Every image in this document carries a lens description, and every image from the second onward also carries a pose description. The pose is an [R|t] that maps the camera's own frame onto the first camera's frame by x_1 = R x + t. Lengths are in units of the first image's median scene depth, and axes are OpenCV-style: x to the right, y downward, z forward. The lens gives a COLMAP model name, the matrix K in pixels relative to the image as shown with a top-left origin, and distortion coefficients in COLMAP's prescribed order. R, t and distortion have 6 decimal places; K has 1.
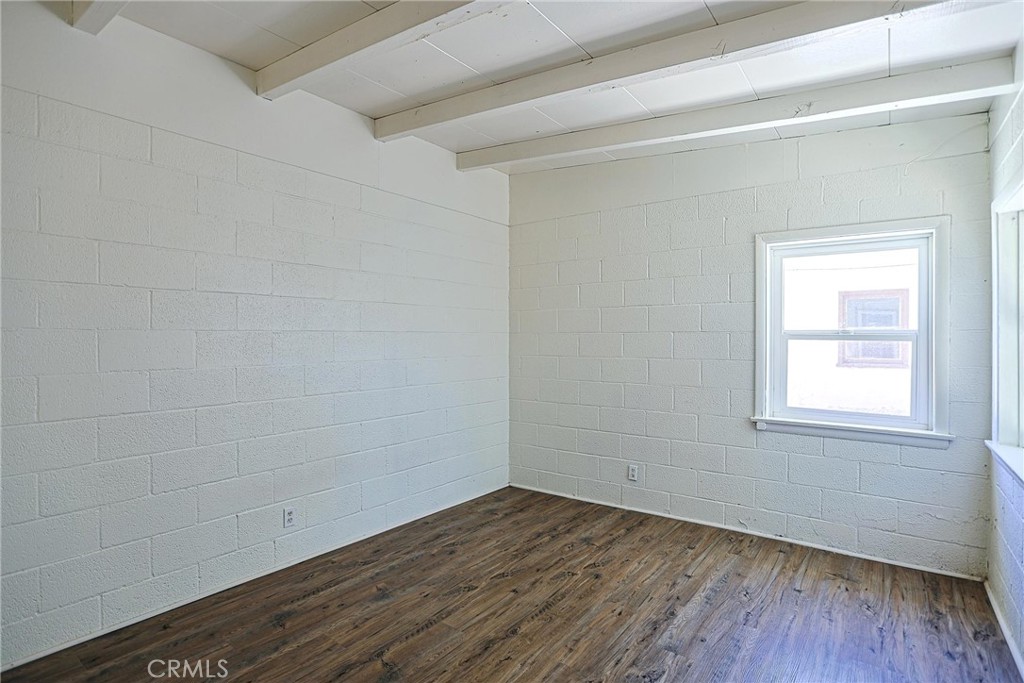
lens RADIAL K [[529.2, 0, 512.9], [0, 529.2, 341.4], [0, 0, 1]] dist [0.000838, 0.000117]
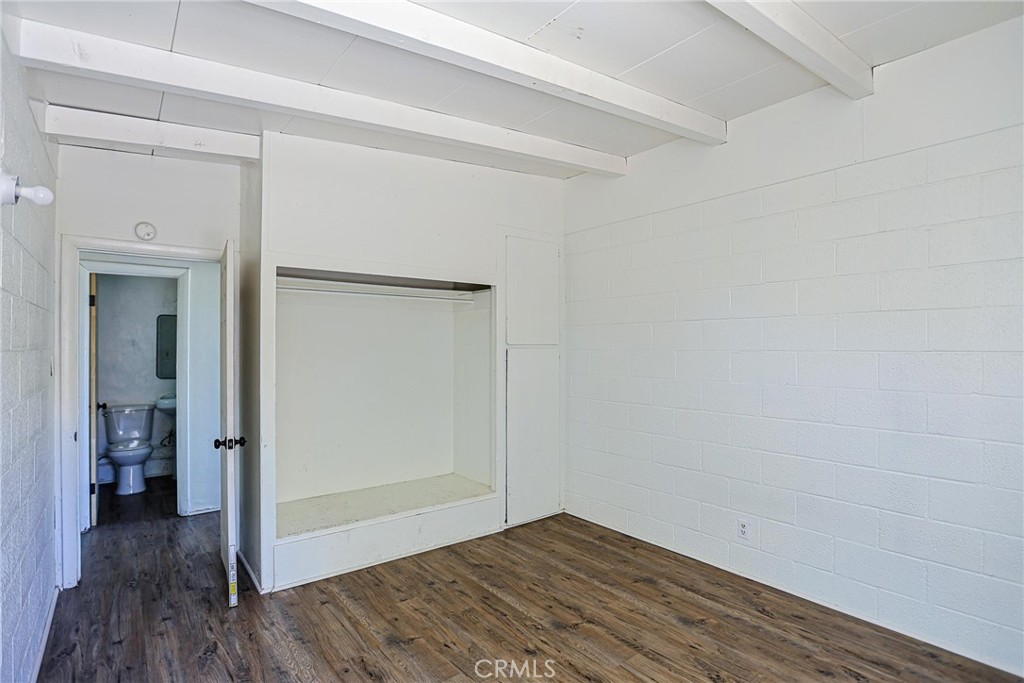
lens RADIAL K [[529.2, 0, 513.4], [0, 529.2, 343.4], [0, 0, 1]] dist [0.000838, 0.000117]
pose [[-0.276420, -0.006656, -0.961014, 0.806555], [0.000537, 0.999975, -0.007080, -0.028465], [0.961037, -0.002473, -0.276409, 0.982173]]
